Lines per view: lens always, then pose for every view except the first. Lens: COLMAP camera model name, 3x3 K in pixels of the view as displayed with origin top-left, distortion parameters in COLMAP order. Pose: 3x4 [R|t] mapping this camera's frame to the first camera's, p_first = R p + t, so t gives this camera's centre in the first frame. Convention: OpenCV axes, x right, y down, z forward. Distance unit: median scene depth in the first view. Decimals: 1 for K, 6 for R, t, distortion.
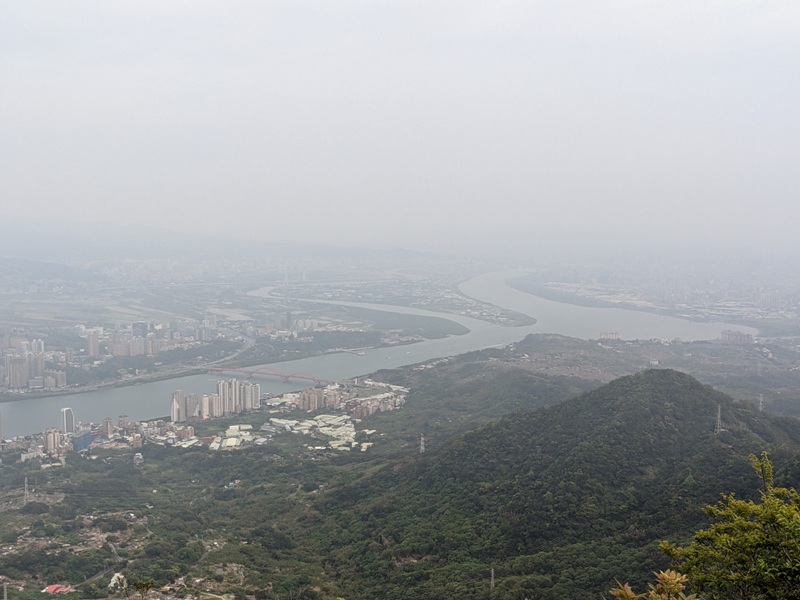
lens RADIAL K [[620.7, 0, 398.6], [0, 620.7, 300.9], [0, 0, 1]] dist [0.039359, -0.047225]
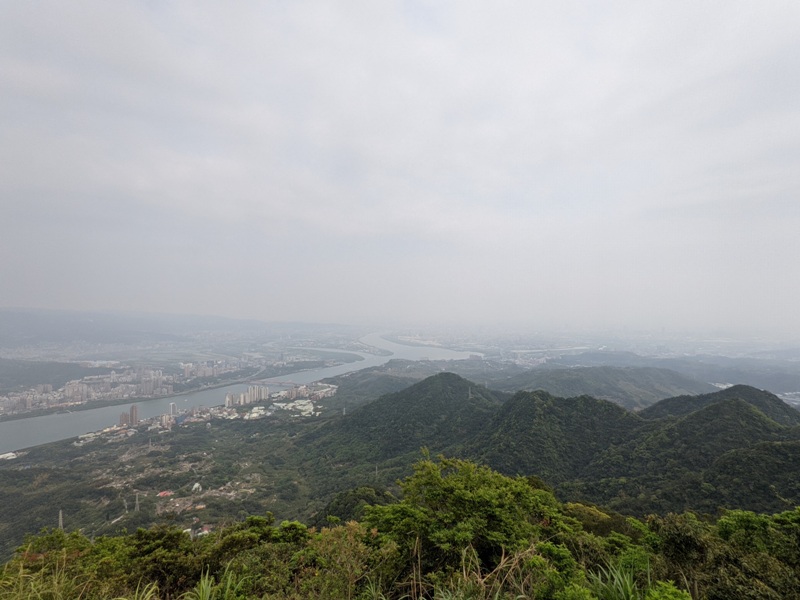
lens RADIAL K [[381.5, 0, 401.2], [0, 381.5, 297.4], [0, 0, 1]] dist [-0.000982, 0.003377]
pose [[0.990246, -0.014773, 0.138544, 0.056358], [0.028647, 0.994706, -0.098687, -0.032872], [-0.136353, 0.101694, 0.985427, -0.405821]]
